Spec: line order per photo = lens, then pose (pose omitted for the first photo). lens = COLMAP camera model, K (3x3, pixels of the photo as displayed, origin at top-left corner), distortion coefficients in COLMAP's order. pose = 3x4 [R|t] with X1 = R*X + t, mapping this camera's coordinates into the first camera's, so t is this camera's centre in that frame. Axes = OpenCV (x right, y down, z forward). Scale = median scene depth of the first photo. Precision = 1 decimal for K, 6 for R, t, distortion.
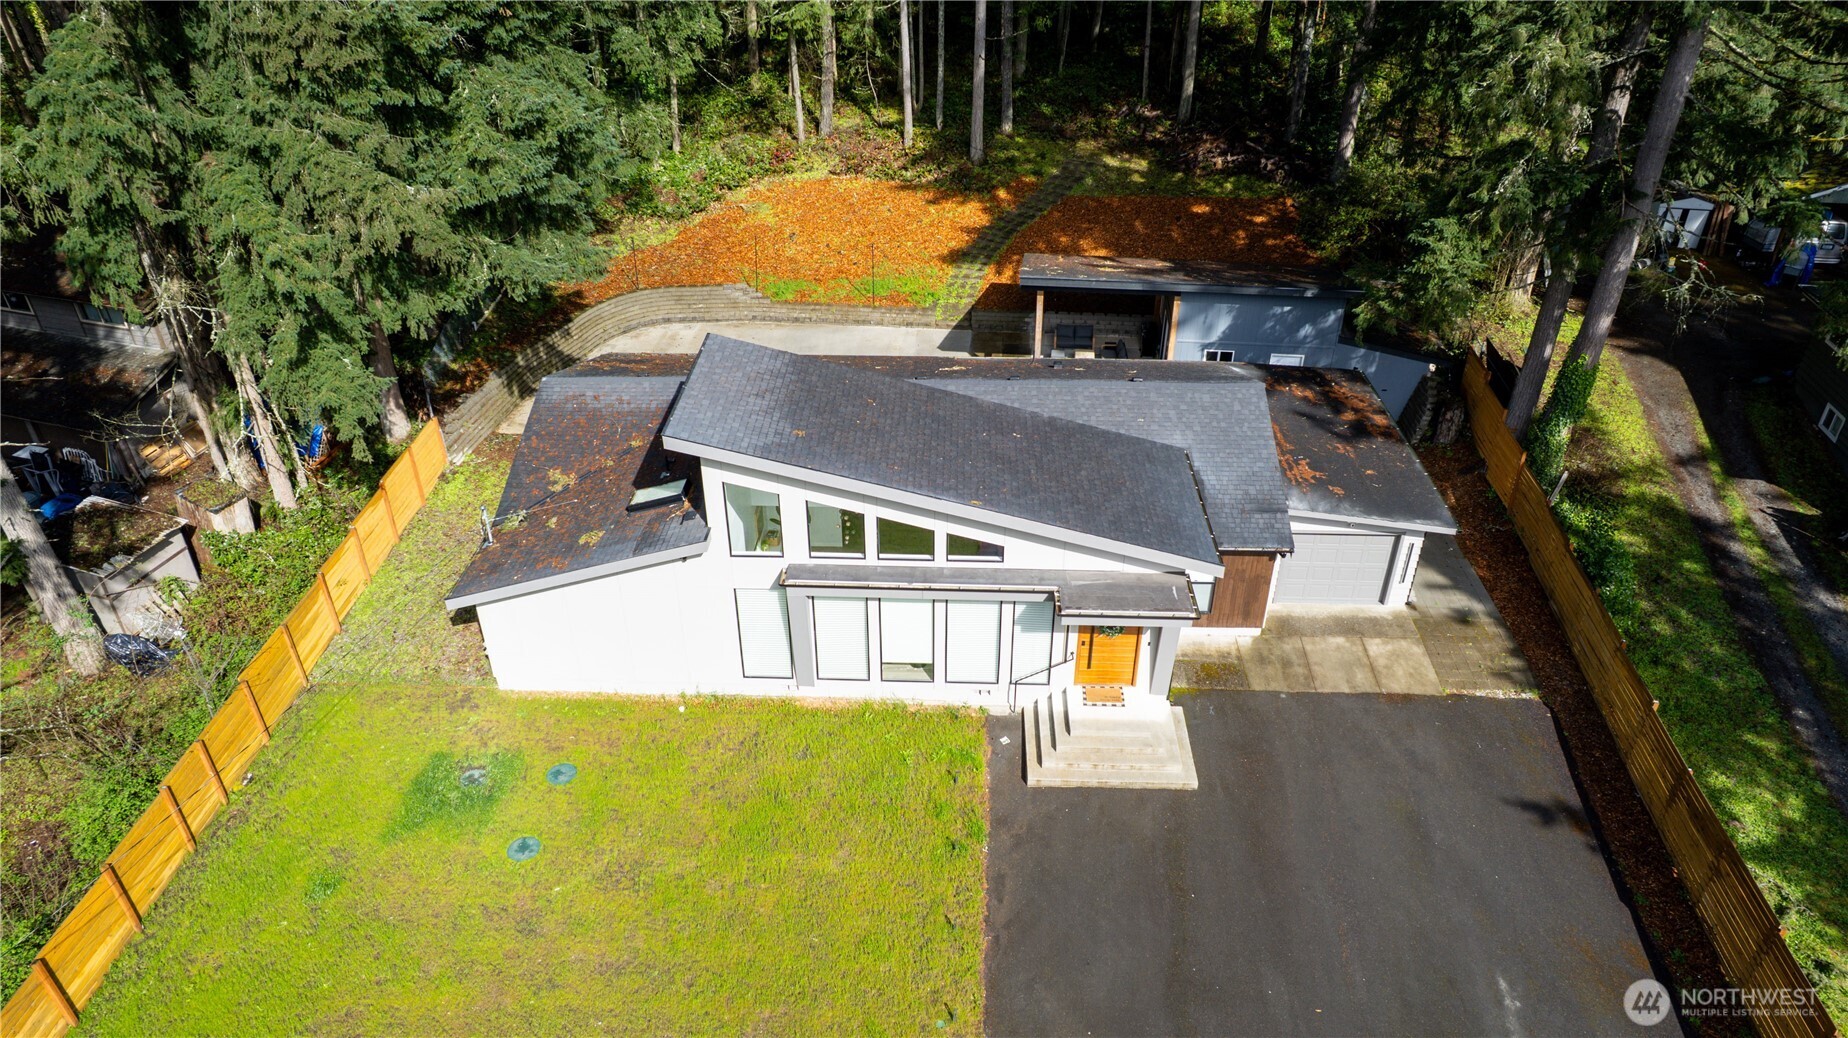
lens RADIAL K [[1186.5, 0, 924.0], [0, 1186.5, 519.0], [0, 0, 1]] dist [-0.055604, 0.048250]
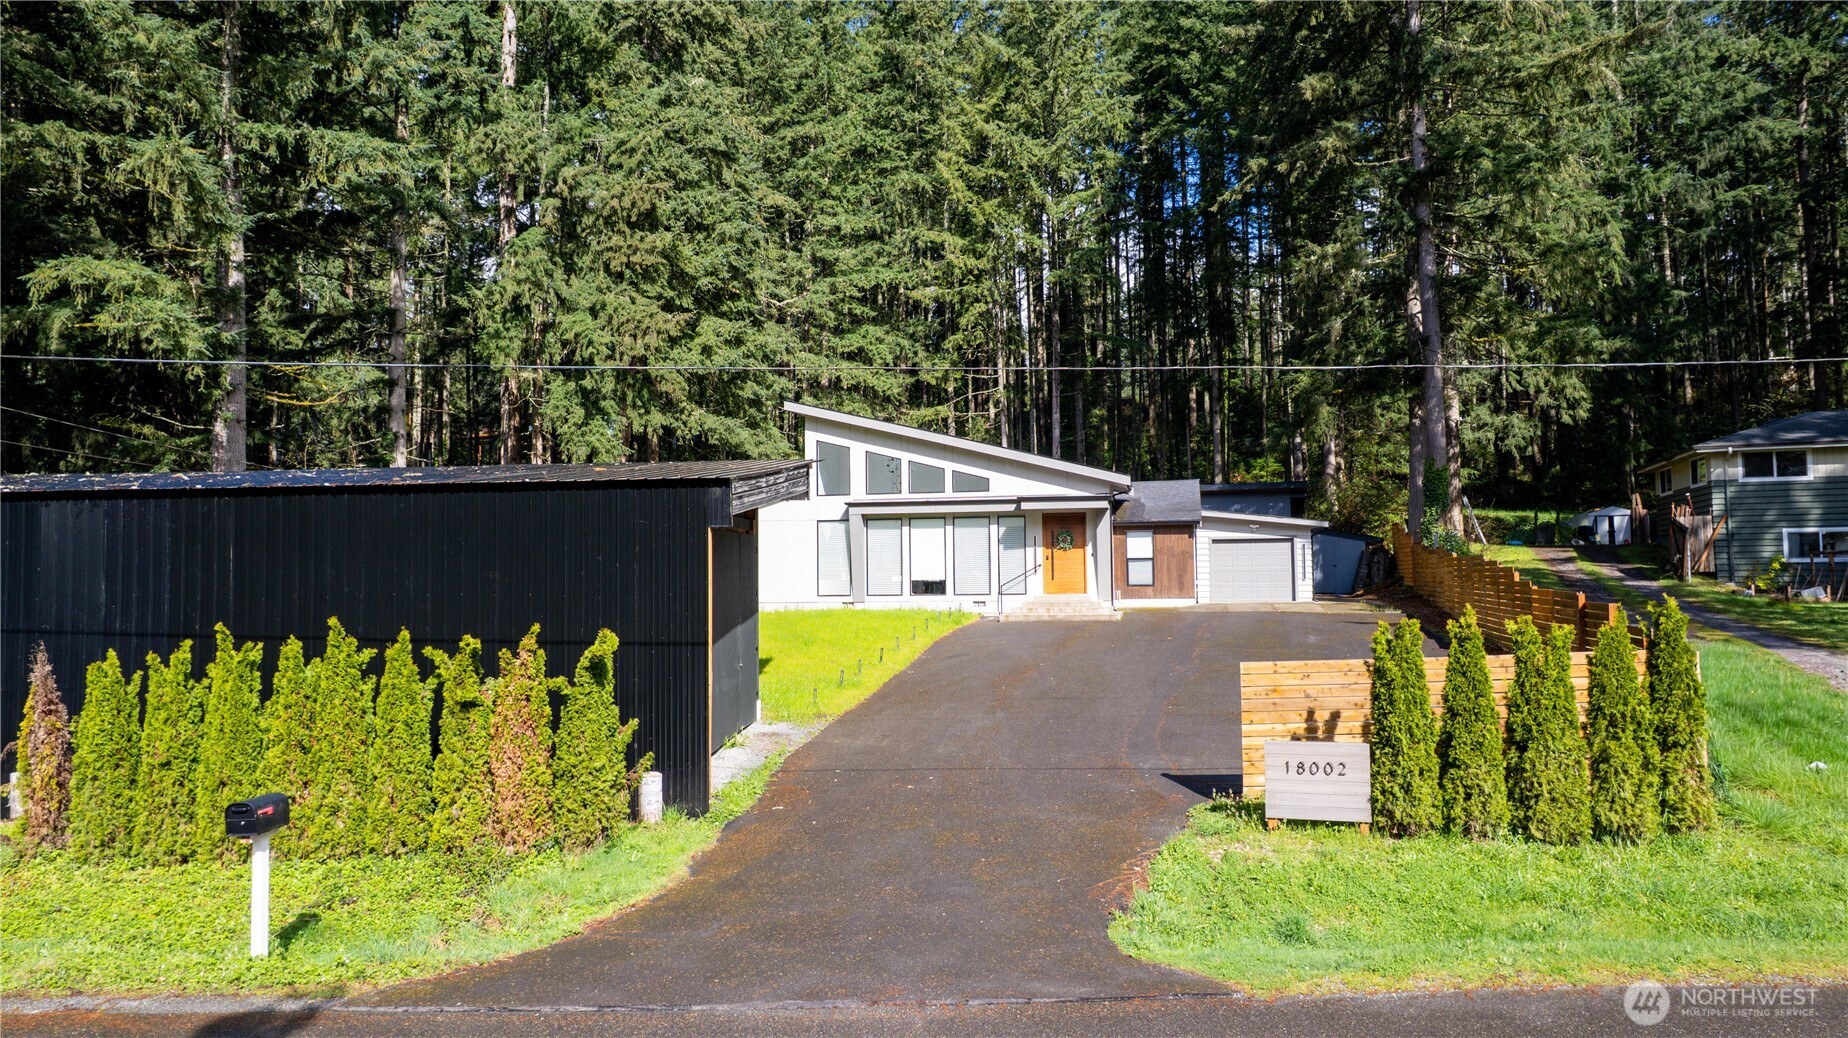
lens RADIAL K [[1186.5, 0, 924.0], [0, 1186.5, 519.0], [0, 0, 1]] dist [-0.055604, 0.048250]
pose [[0.986464, -0.017182, -0.163076, 0.209166], [-0.080158, 0.817050, -0.570968, 0.849718], [0.143051, 0.576311, 0.804613, -0.200401]]
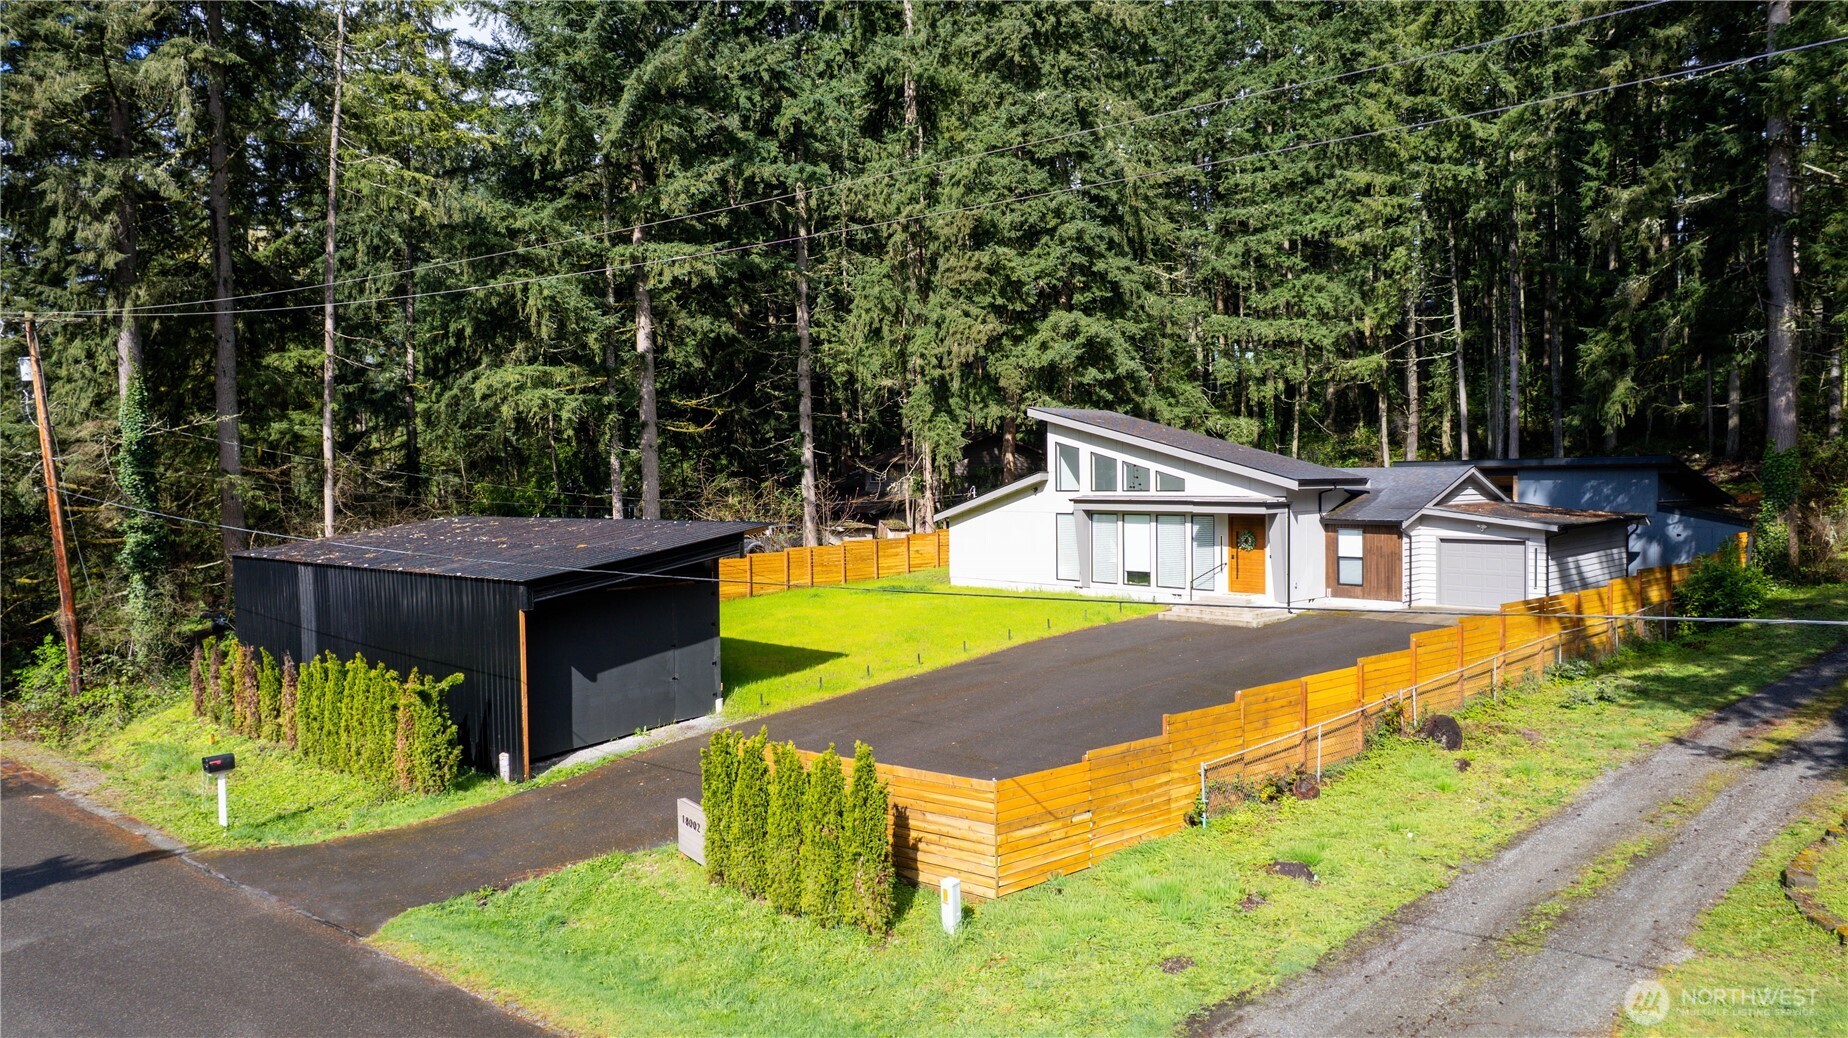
lens RADIAL K [[1186.5, 0, 924.0], [0, 1186.5, 519.0], [0, 0, 1]] dist [-0.055604, 0.048250]
pose [[0.706655, 0.018092, -0.707327, 0.858792], [-0.371530, 0.860258, -0.349174, 0.685909], [0.602166, 0.509539, 0.614627, -0.166822]]
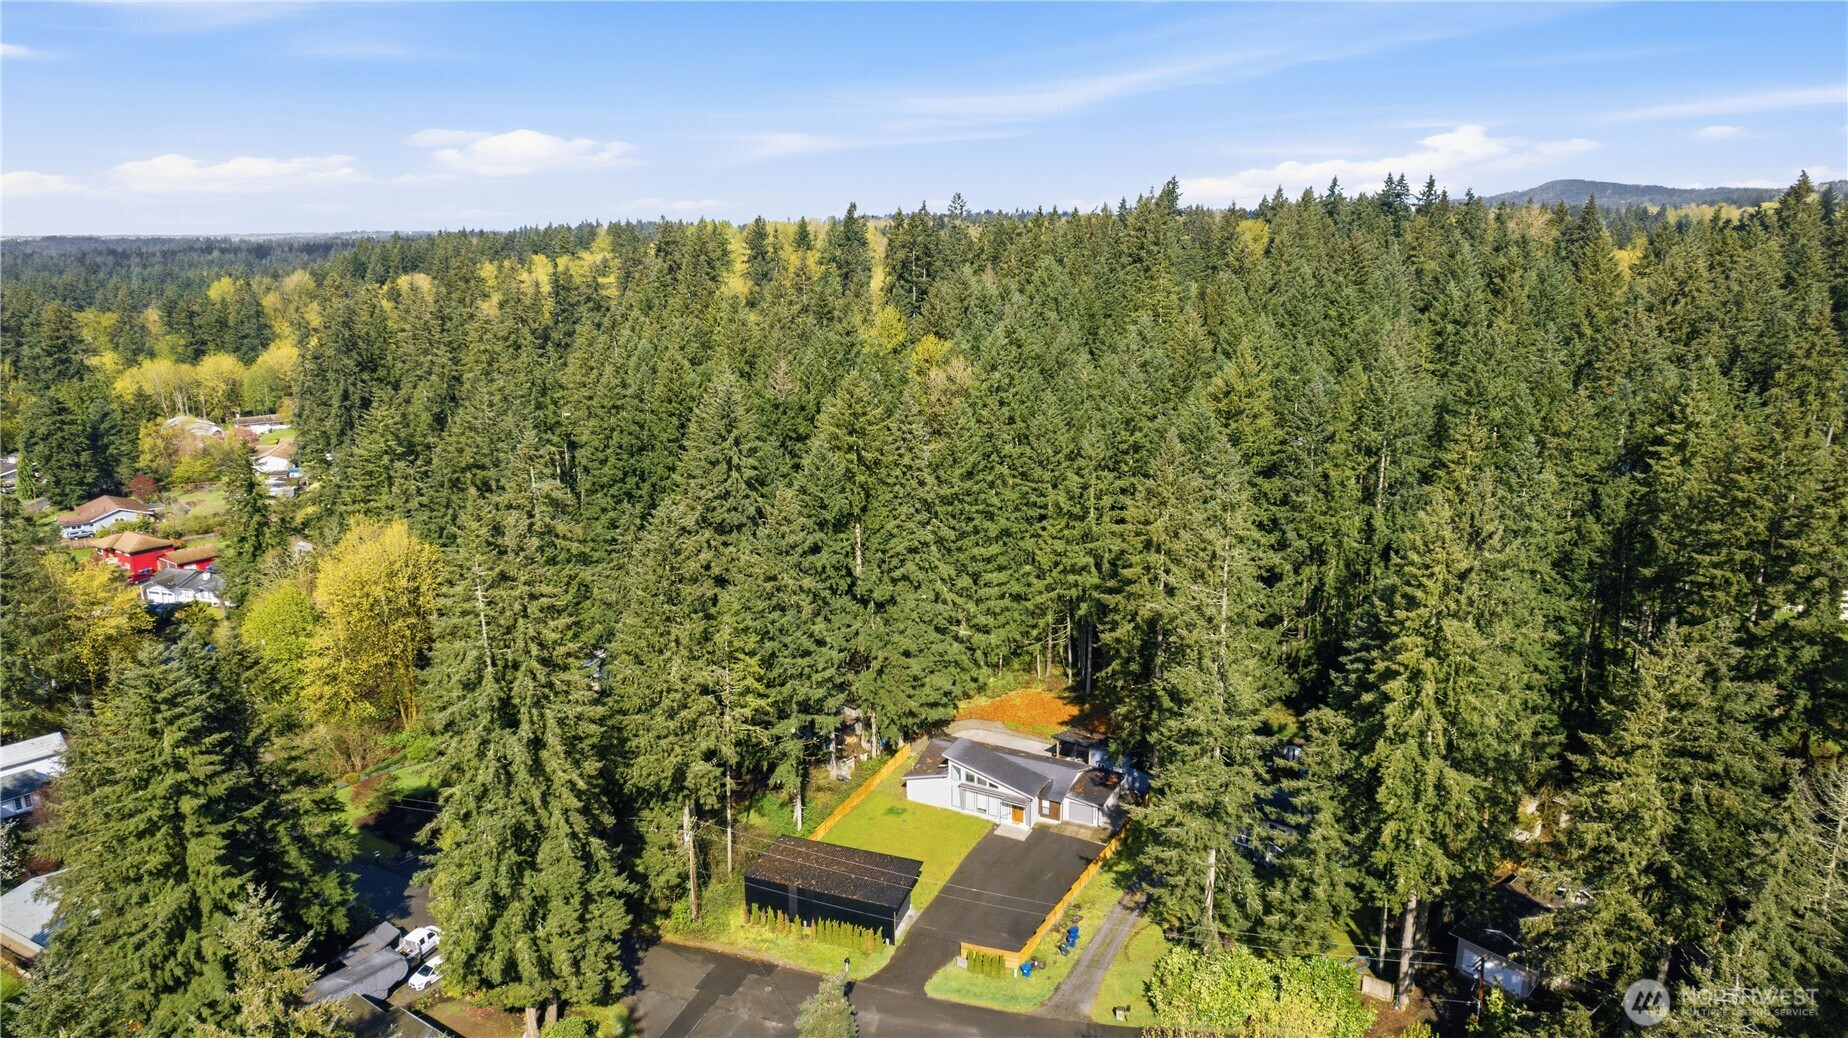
lens RADIAL K [[1179.6, 0, 924.0], [0, 1179.6, 519.0], [0, 0, 1]] dist [-0.059490, -0.000202]
pose [[0.902606, 0.102499, -0.418087, 1.643572], [-0.227738, 0.937888, -0.261728, 0.314362], [0.365292, 0.331452, 0.869886, -3.651494]]
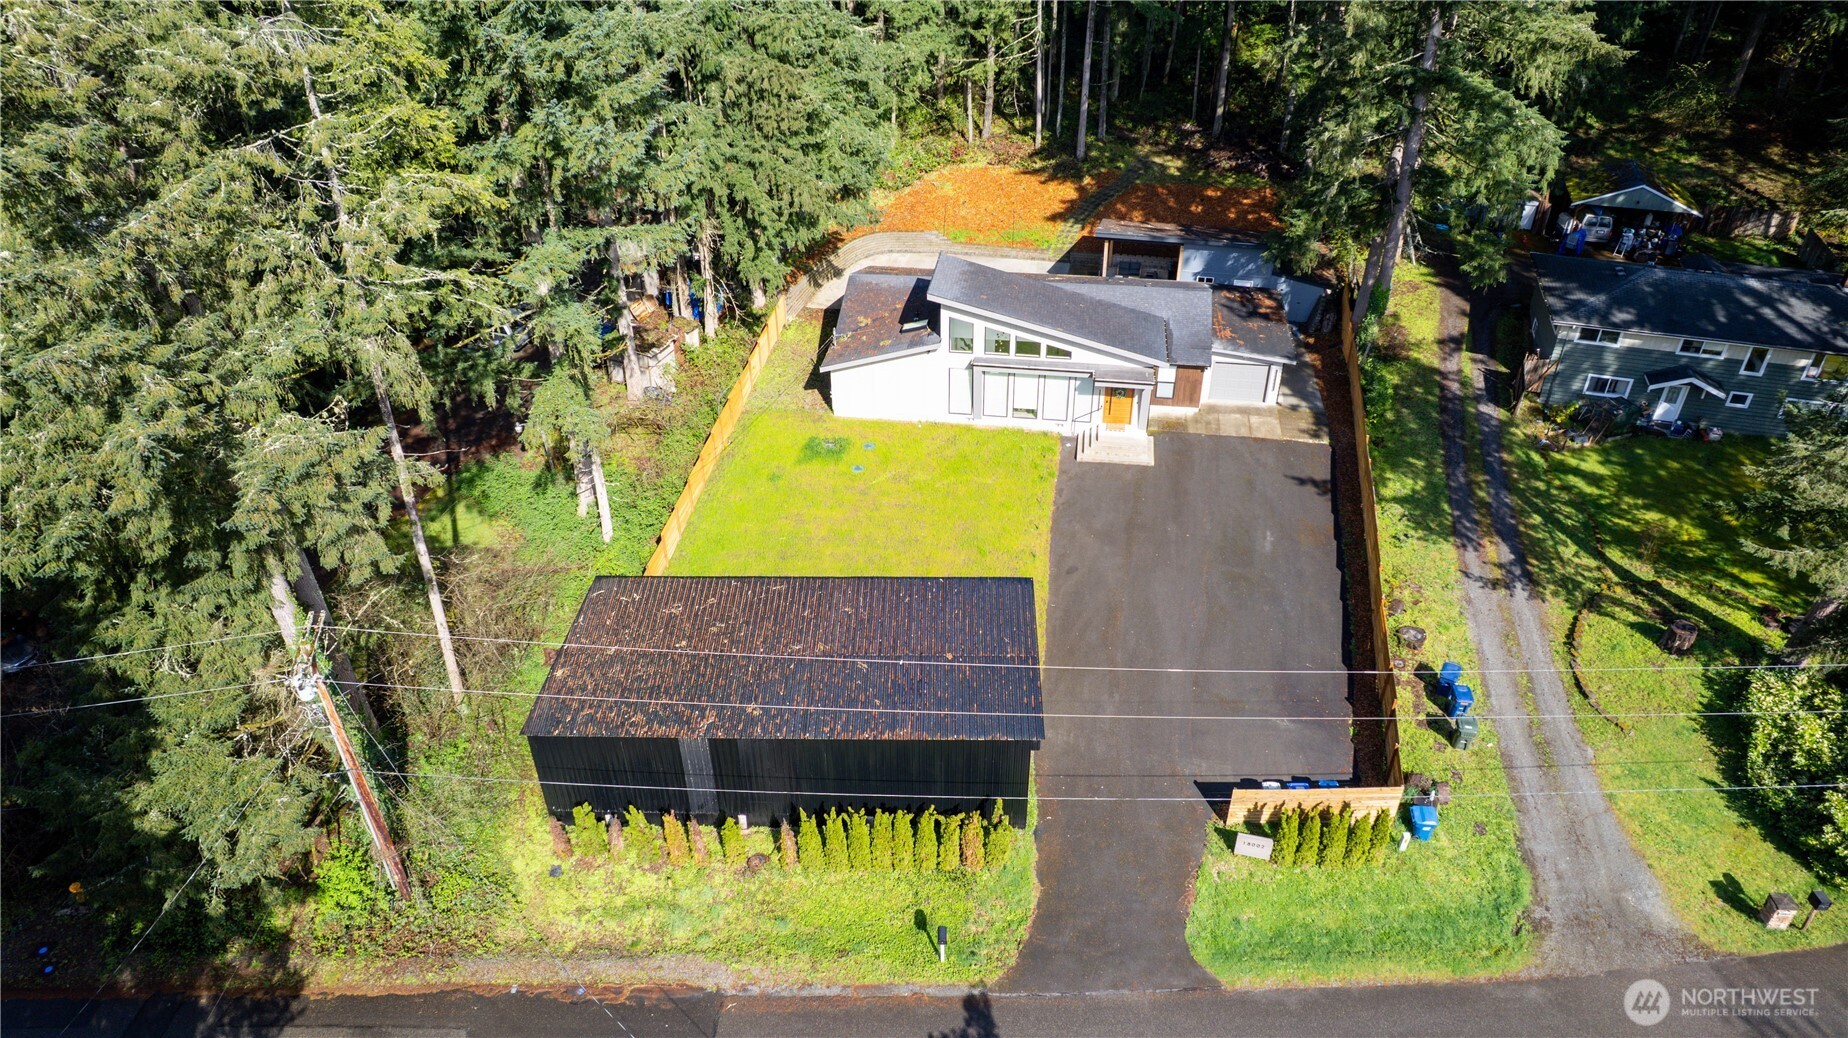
lens RADIAL K [[1186.5, 0, 924.0], [0, 1186.5, 519.0], [0, 0, 1]] dist [-0.055604, 0.048250]
pose [[0.994556, 0.054670, -0.088716, 0.004897], [-0.051414, 0.997932, 0.038583, 0.236912], [0.090642, -0.033812, 0.995309, -1.122869]]
